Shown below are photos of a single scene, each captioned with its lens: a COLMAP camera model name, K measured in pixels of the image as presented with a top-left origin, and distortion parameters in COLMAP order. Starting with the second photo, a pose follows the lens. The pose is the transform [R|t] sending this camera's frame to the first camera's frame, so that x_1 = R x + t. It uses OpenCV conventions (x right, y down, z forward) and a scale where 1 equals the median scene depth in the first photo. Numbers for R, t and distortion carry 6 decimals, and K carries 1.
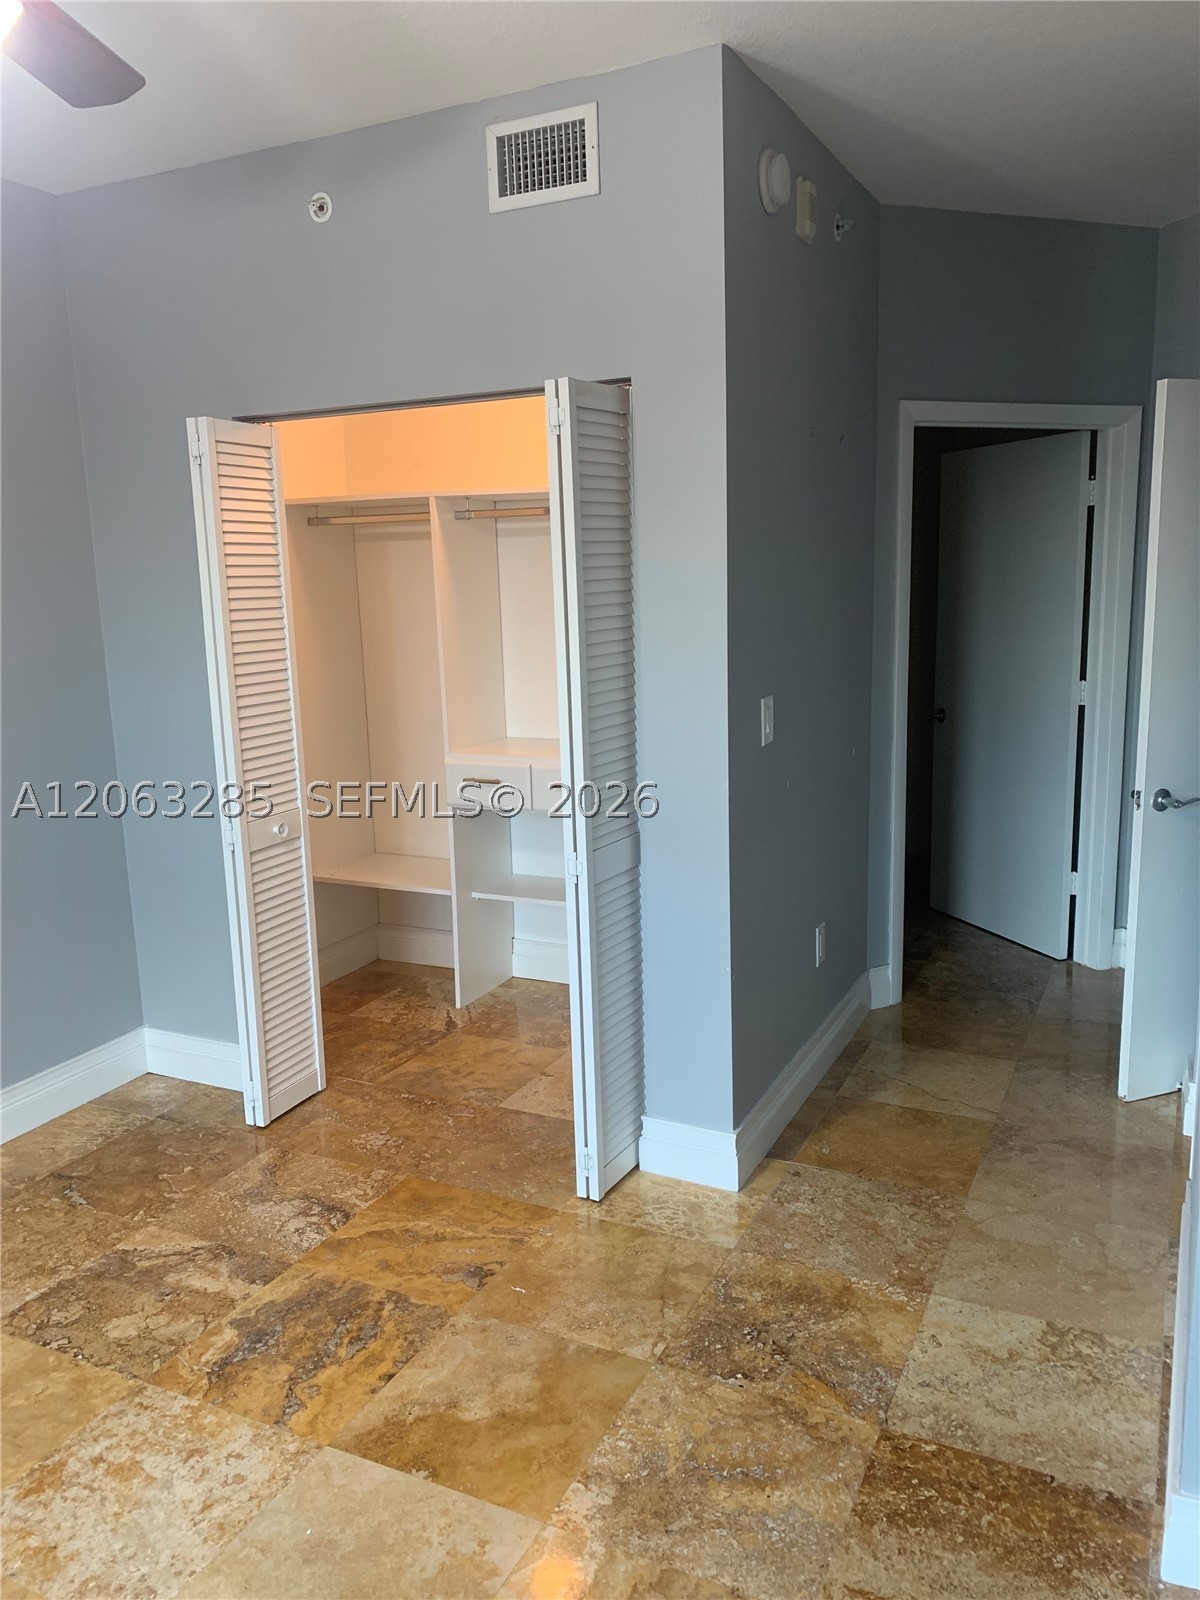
lens RADIAL K [[1224.9, 0, 604.5], [0, 1224.9, 800.8], [0, 0, 1]] dist [0.024726, -0.011892]
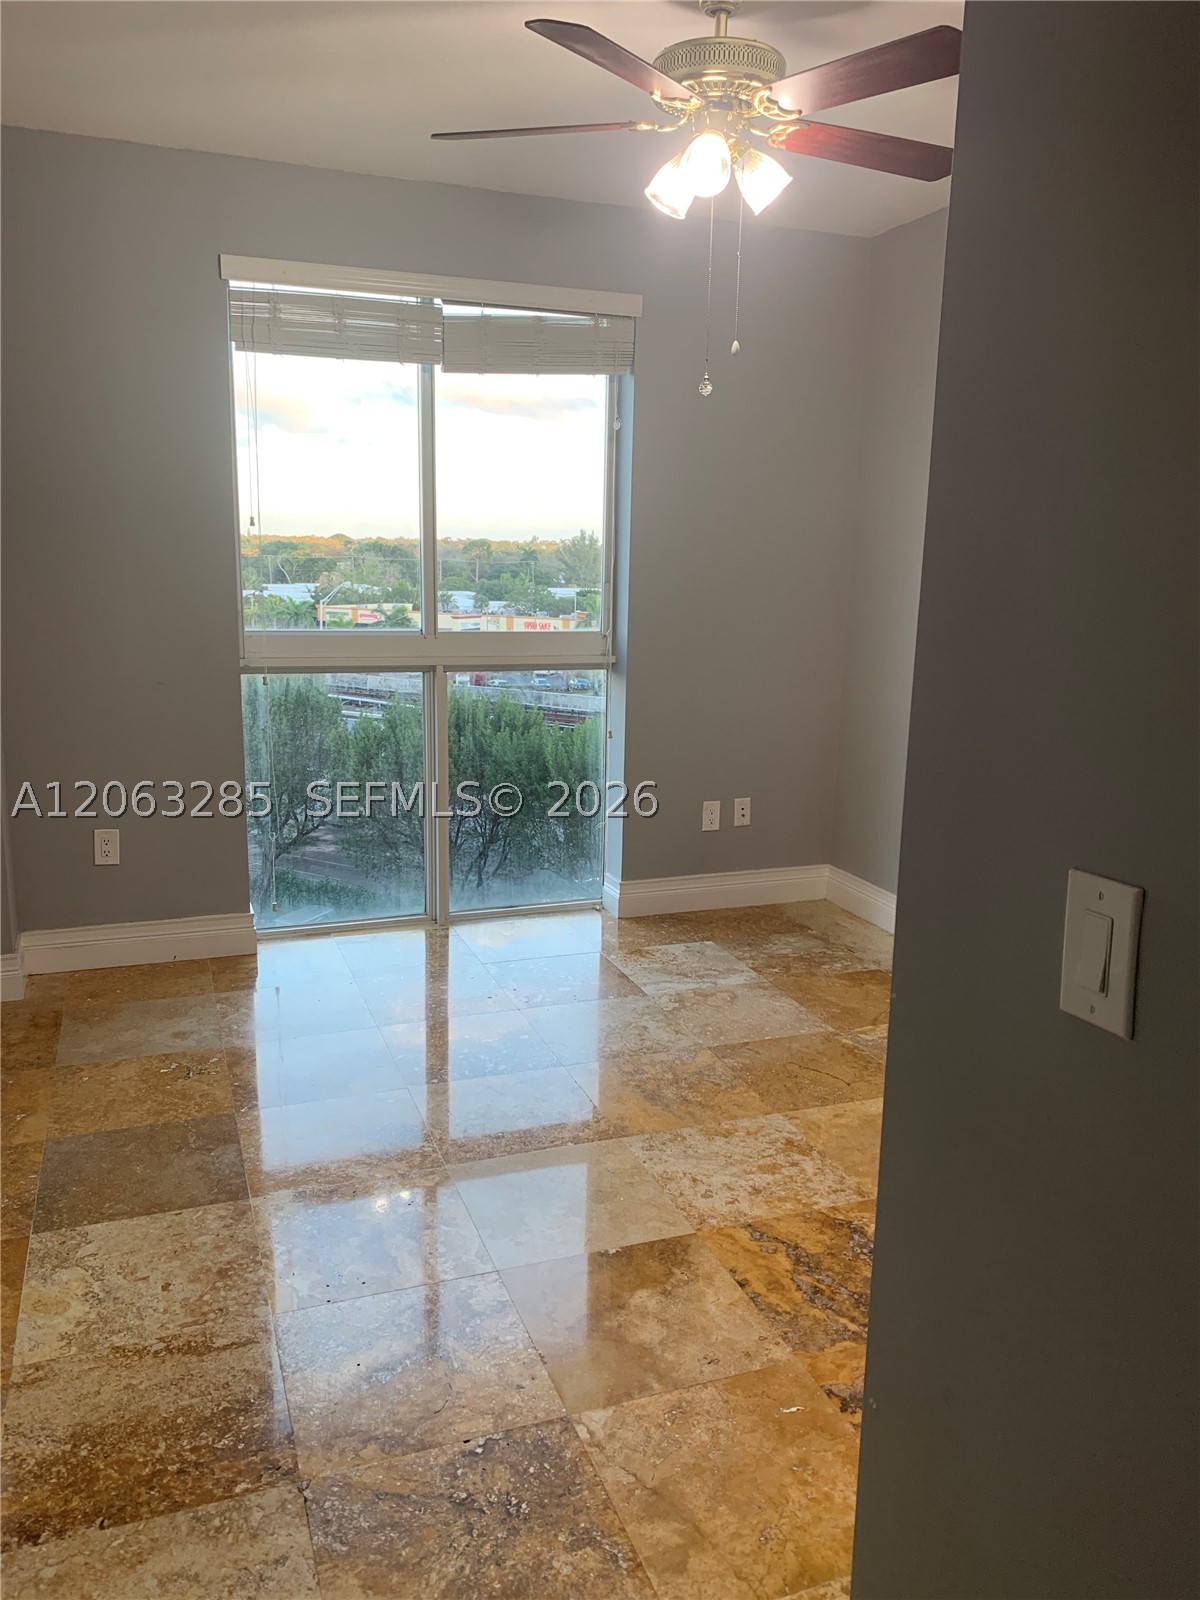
lens RADIAL K [[1224.9, 0, 604.1], [0, 1224.9, 798.9], [0, 0, 1]] dist [0.024726, -0.011892]
pose [[-0.686432, 0.161870, -0.708949, 0.630668], [-0.136195, 0.929042, 0.343993, -0.278474], [0.714326, 0.332683, -0.615678, 1.558089]]
